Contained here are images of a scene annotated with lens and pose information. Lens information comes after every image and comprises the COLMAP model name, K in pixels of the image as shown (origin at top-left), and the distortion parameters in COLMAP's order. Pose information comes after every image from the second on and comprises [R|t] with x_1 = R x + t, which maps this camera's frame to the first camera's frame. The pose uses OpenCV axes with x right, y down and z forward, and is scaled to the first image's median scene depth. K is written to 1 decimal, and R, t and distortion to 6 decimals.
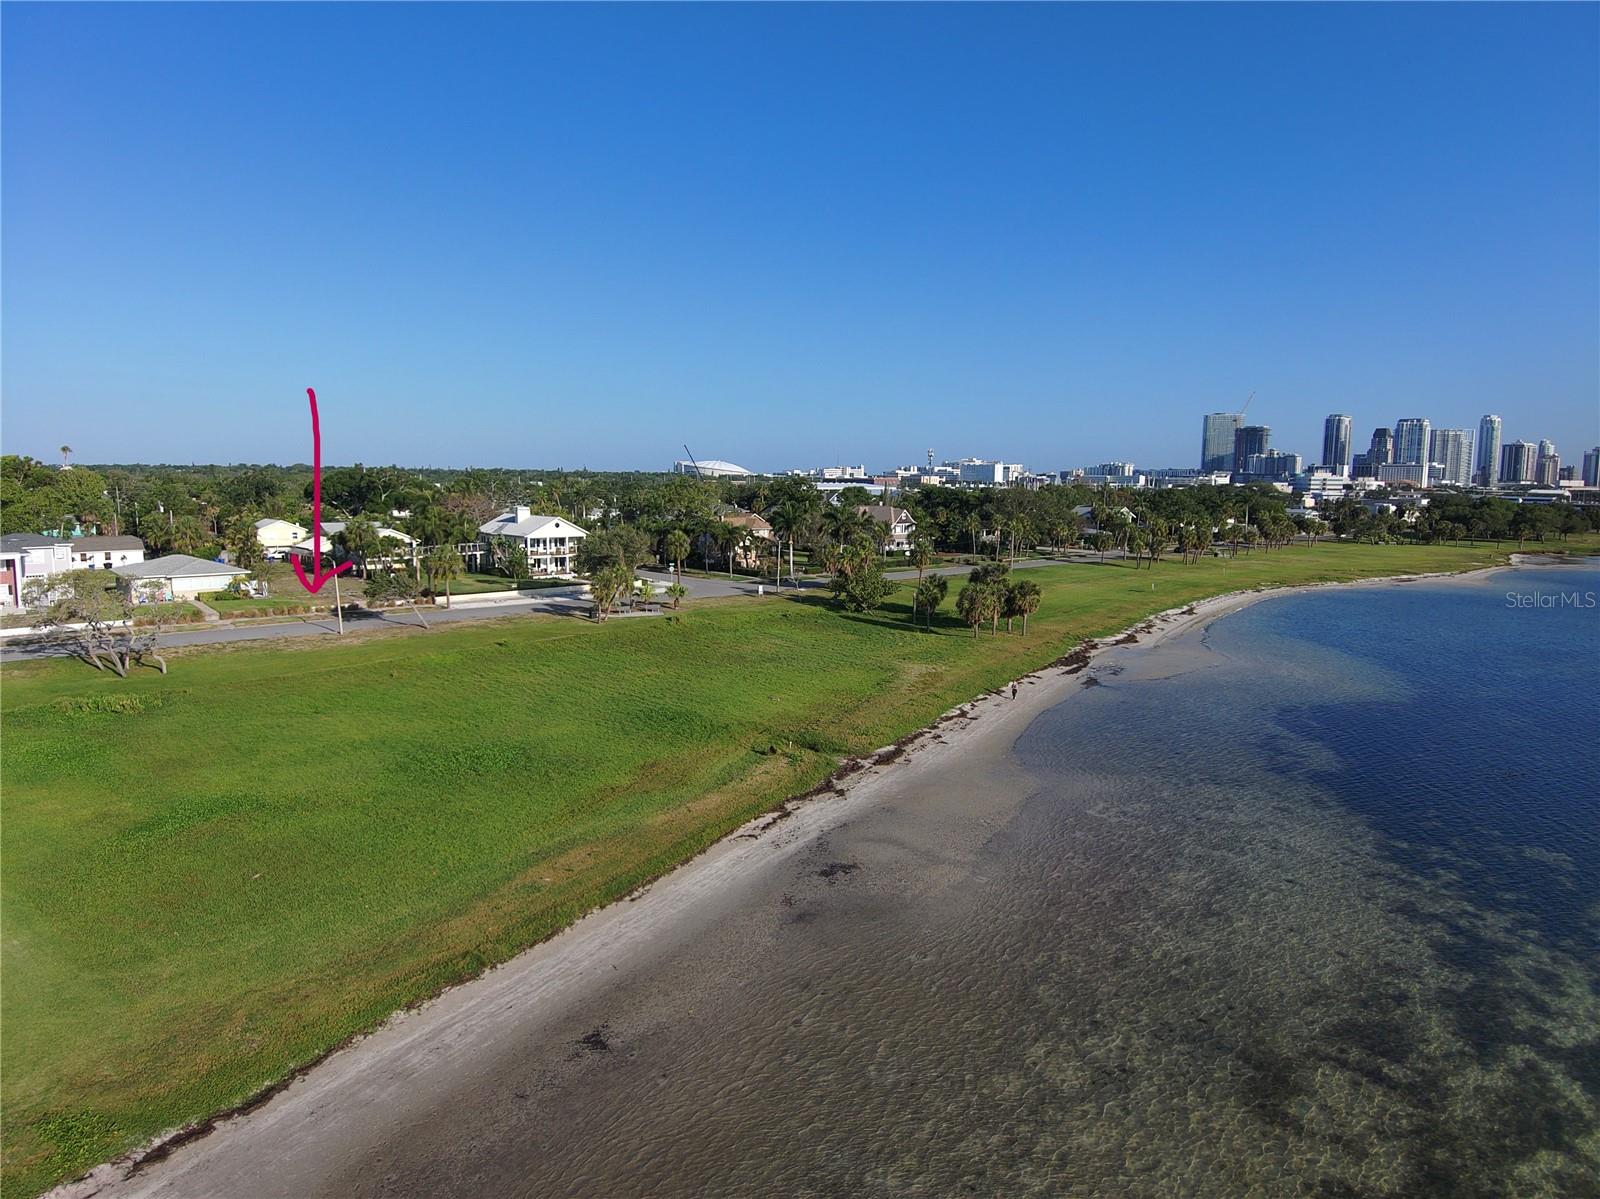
lens RADIAL K [[952.8, 0, 807.6], [0, 952.8, 593.5], [0, 0, 1]] dist [0.058545, -0.083266]
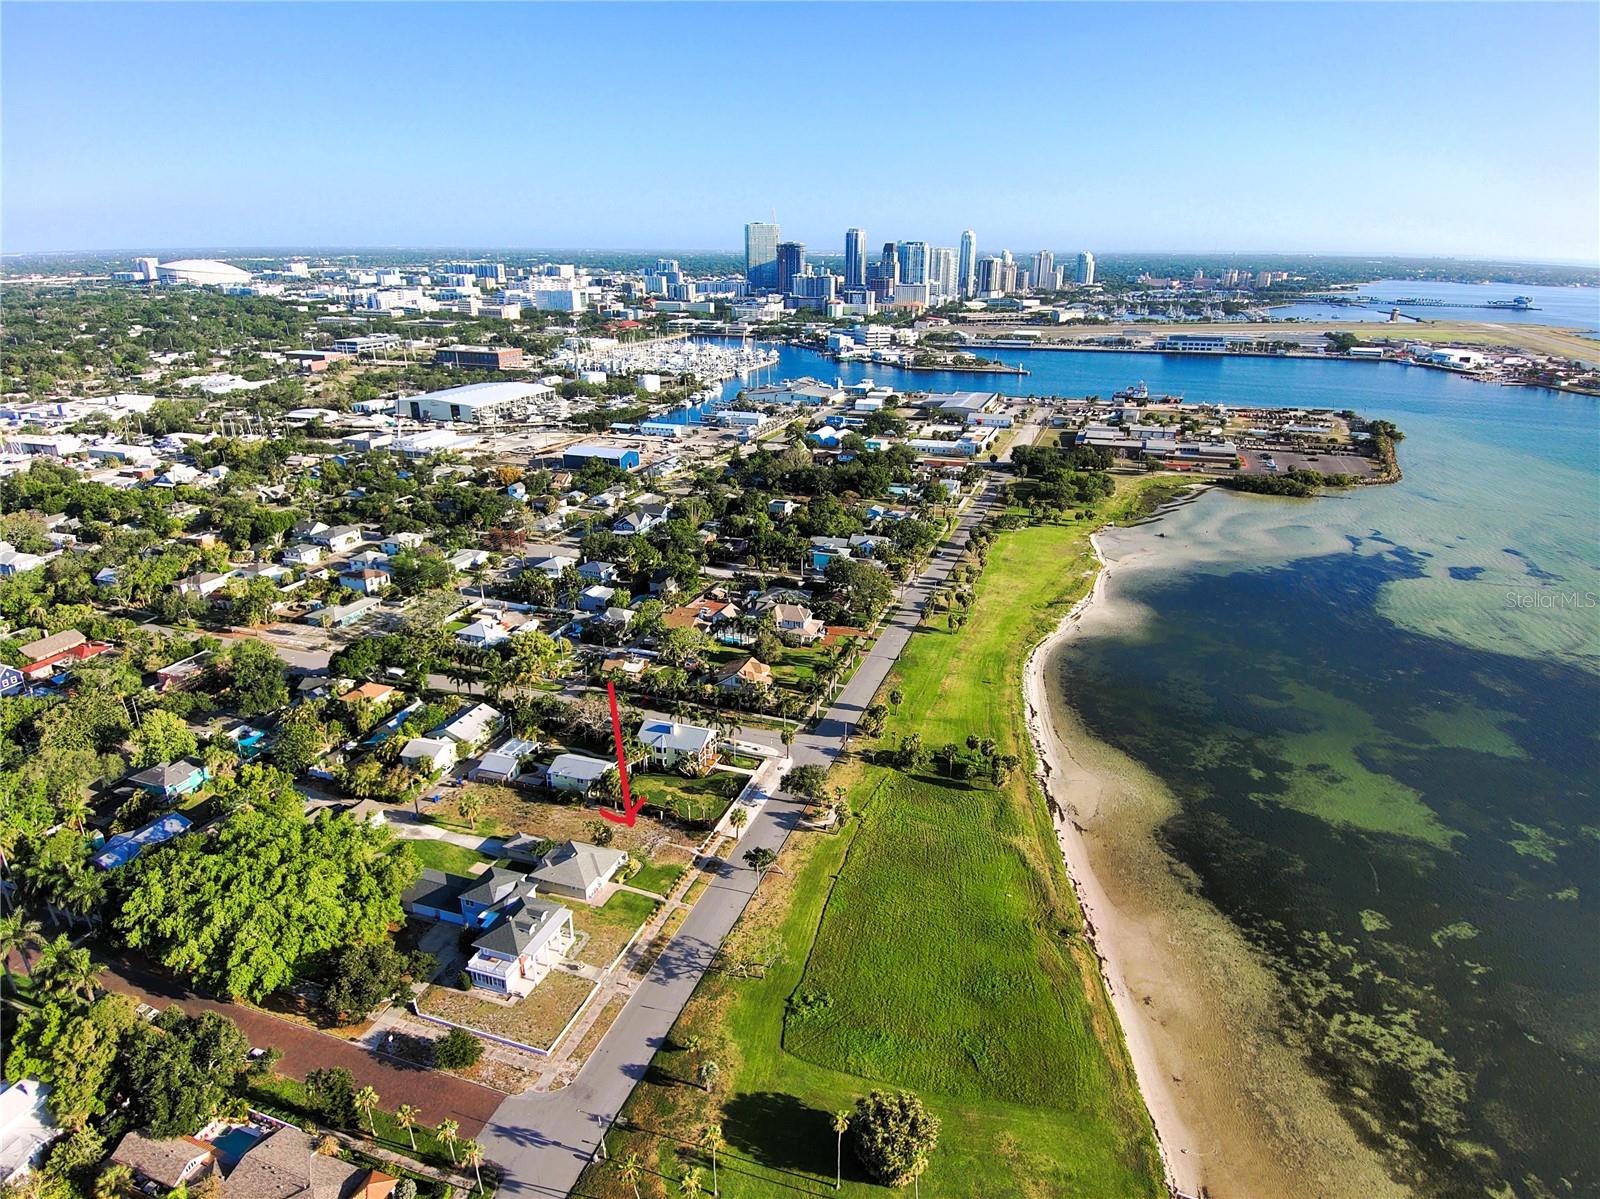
lens RADIAL K [[952.8, 0, 800.2], [0, 952.8, 586.5], [0, 0, 1]] dist [0.058545, -0.083266]
pose [[0.887005, -0.167054, 0.430483, -1.937587], [0.064181, 0.967818, 0.243328, -1.739216], [-0.457279, -0.188204, 0.869181, -0.990428]]
